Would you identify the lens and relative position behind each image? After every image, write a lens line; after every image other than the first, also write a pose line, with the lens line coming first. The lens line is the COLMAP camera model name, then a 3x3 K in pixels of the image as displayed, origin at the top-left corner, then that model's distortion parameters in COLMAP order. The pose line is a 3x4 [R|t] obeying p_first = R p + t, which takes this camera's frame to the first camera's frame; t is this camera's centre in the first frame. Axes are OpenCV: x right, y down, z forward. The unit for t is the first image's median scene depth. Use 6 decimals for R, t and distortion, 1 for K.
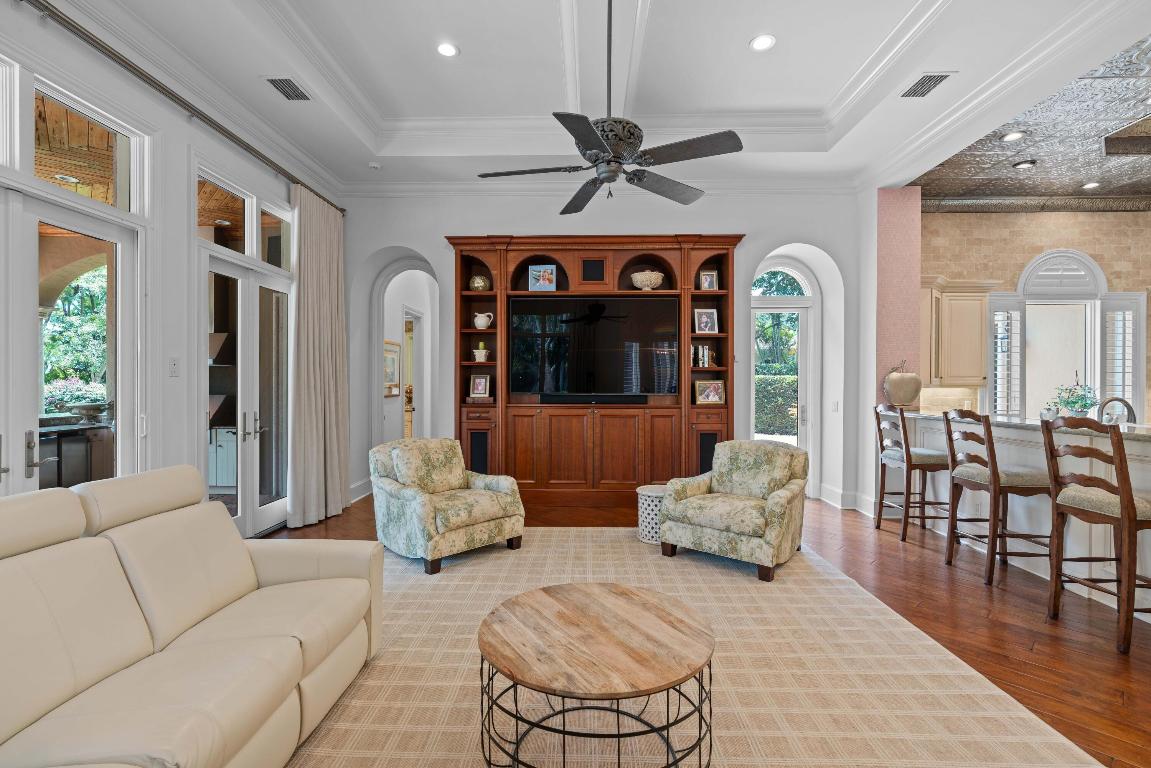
lens RADIAL K [[521.9, 0, 579.7], [0, 521.9, 384.7], [0, 0, 1]] dist [-0.005337, 0.001482]
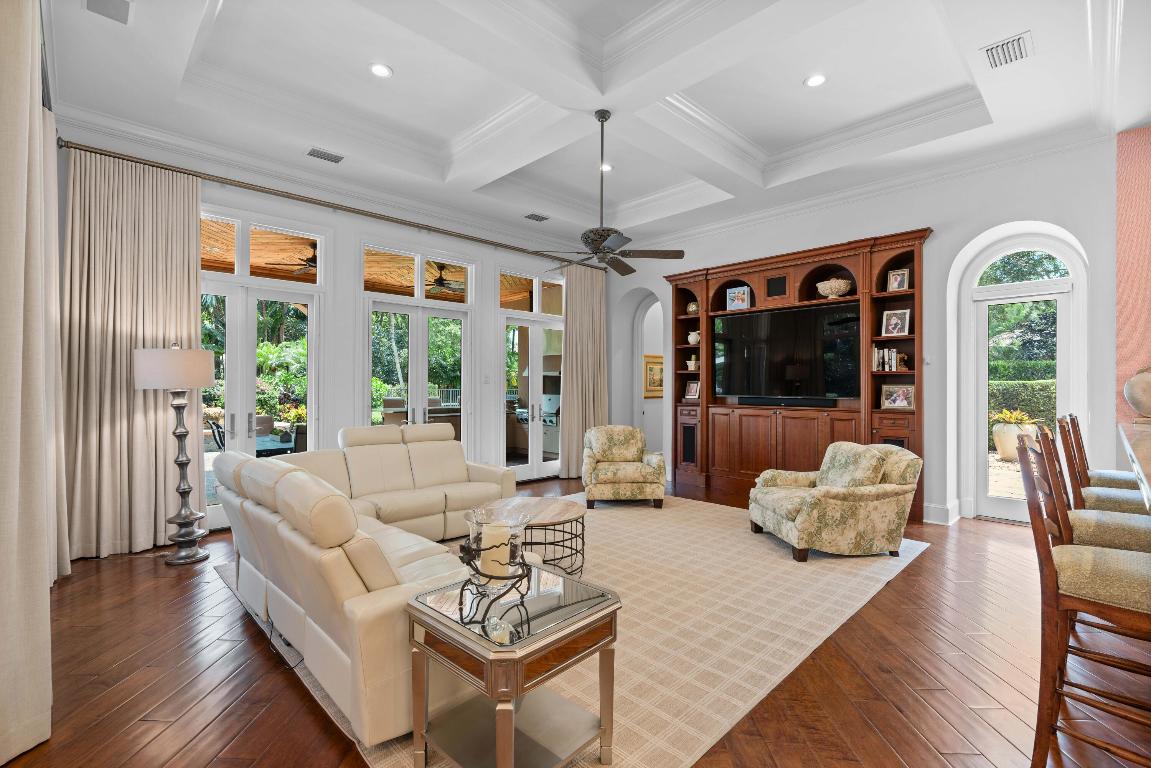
lens RADIAL K [[521.9, 0, 583.0], [0, 521.9, 385.6], [0, 0, 1]] dist [-0.005337, 0.001482]
pose [[0.717988, -0.002824, -0.696050, 0.506718], [-0.003379, 0.999966, -0.007542, 0.003004], [0.696048, 0.007767, 0.717954, -0.090372]]
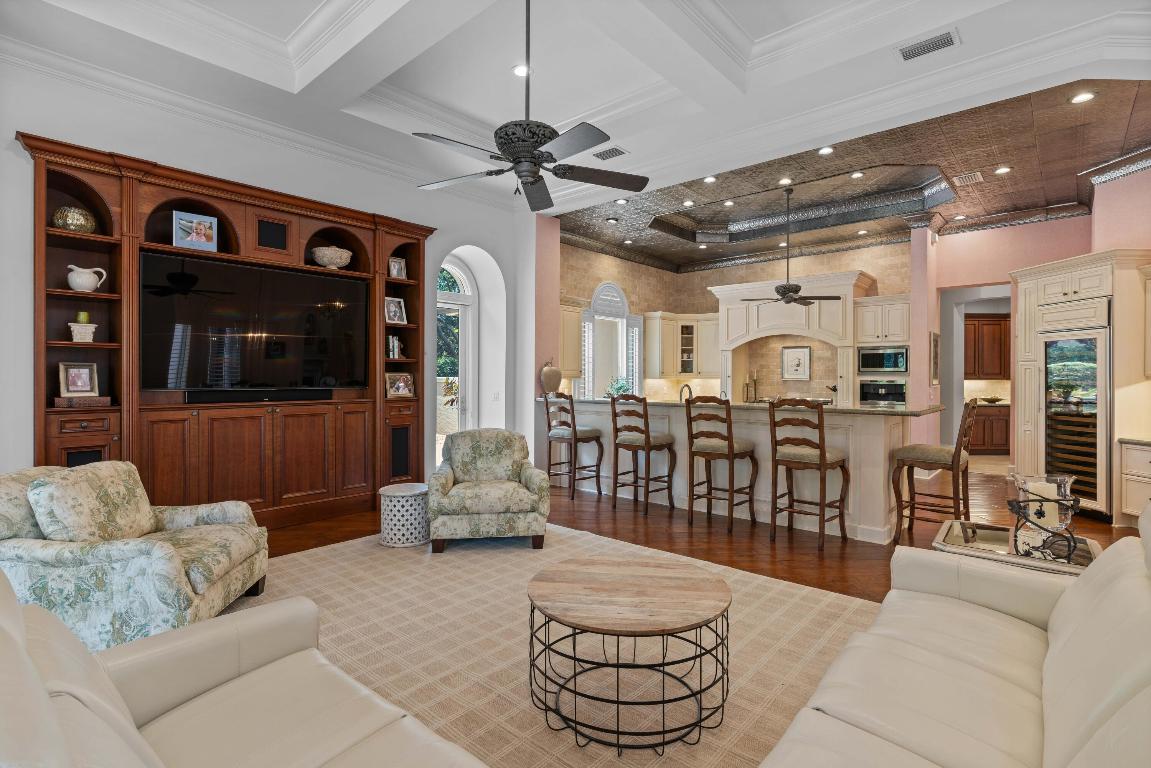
lens RADIAL K [[551.7, 0, 573.8], [0, 551.7, 378.3], [0, 0, 1]] dist [-0.003325, 0.000558]
pose [[0.650692, -0.003741, 0.759332, -0.317076], [0.002032, 0.999993, 0.003185, -0.000210], [-0.759339, -0.000529, 0.650695, 0.096672]]
